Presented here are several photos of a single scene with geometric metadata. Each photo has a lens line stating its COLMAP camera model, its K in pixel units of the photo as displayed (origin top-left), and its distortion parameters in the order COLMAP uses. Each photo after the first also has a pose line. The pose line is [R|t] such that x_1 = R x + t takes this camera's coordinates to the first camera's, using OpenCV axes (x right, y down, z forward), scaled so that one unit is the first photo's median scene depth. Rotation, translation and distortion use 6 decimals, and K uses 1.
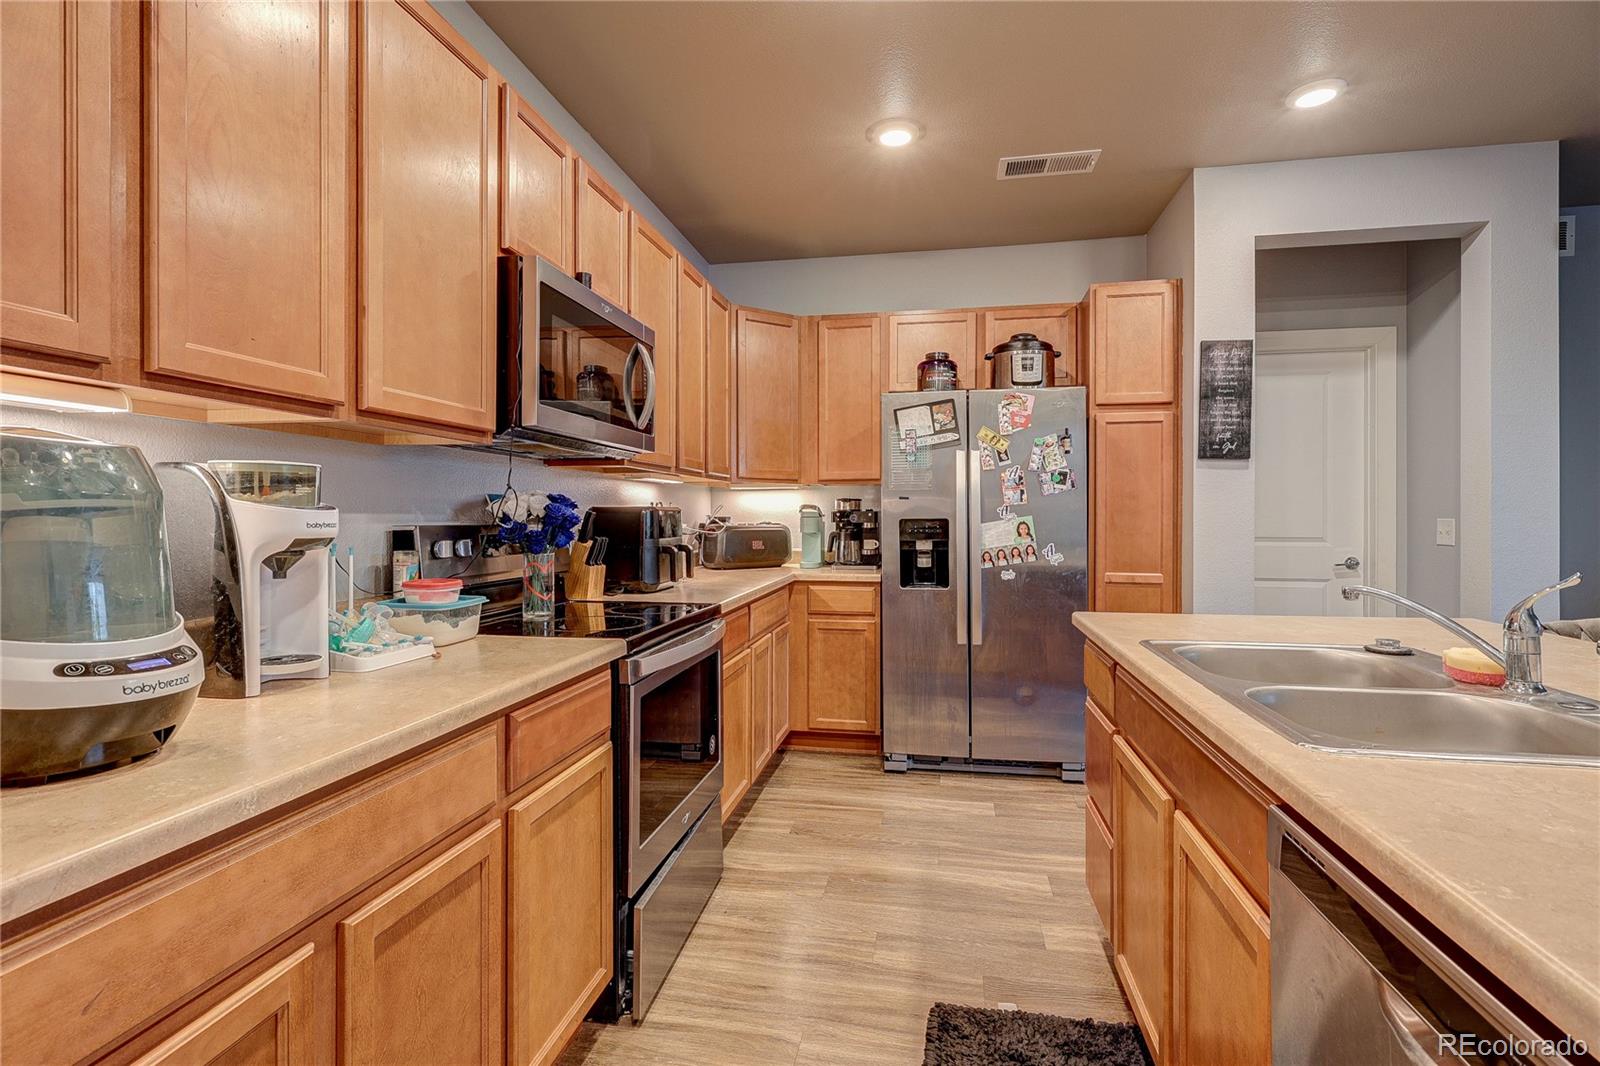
lens RADIAL K [[746.7, 0, 798.7], [0, 746.7, 521.3], [0, 0, 1]] dist [-0.001954, 0.000534]
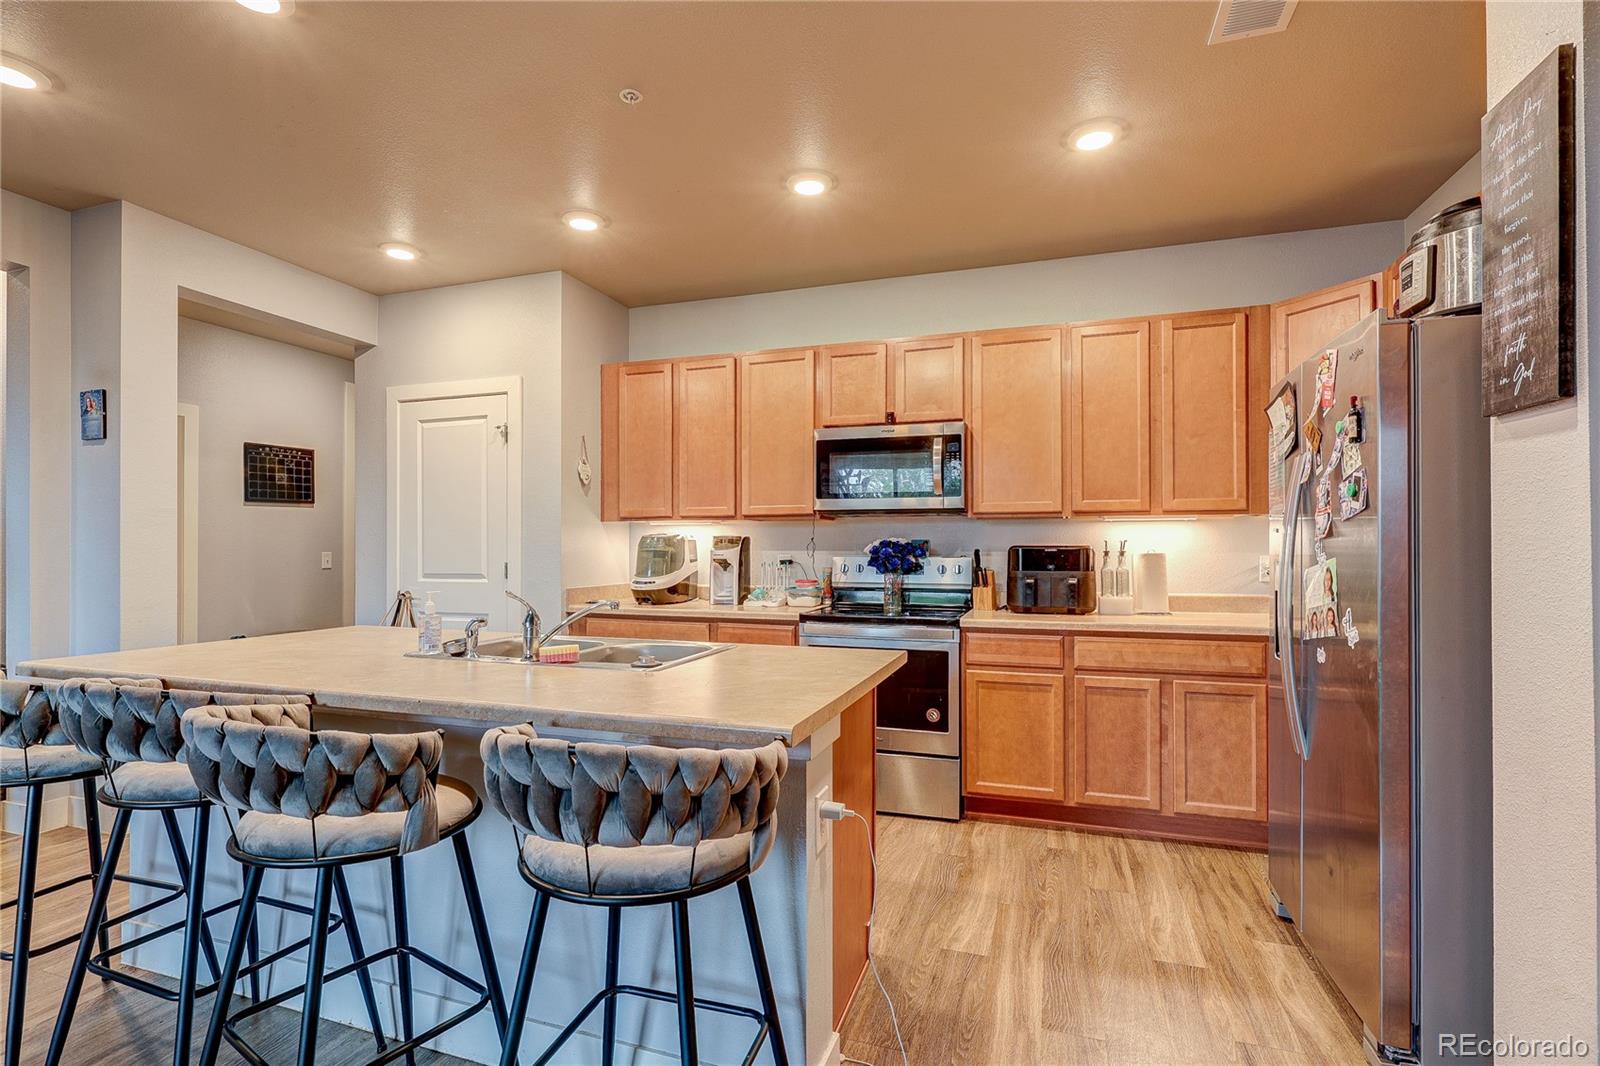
lens RADIAL K [[746.7, 0, 799.4], [0, 746.7, 544.4], [0, 0, 1]] dist [-0.001954, 0.000534]
pose [[-0.142660, -0.005032, -0.989759, 1.058939], [-0.002975, 0.999985, -0.004655, -0.015535], [0.989767, 0.002281, -0.142673, 0.757014]]
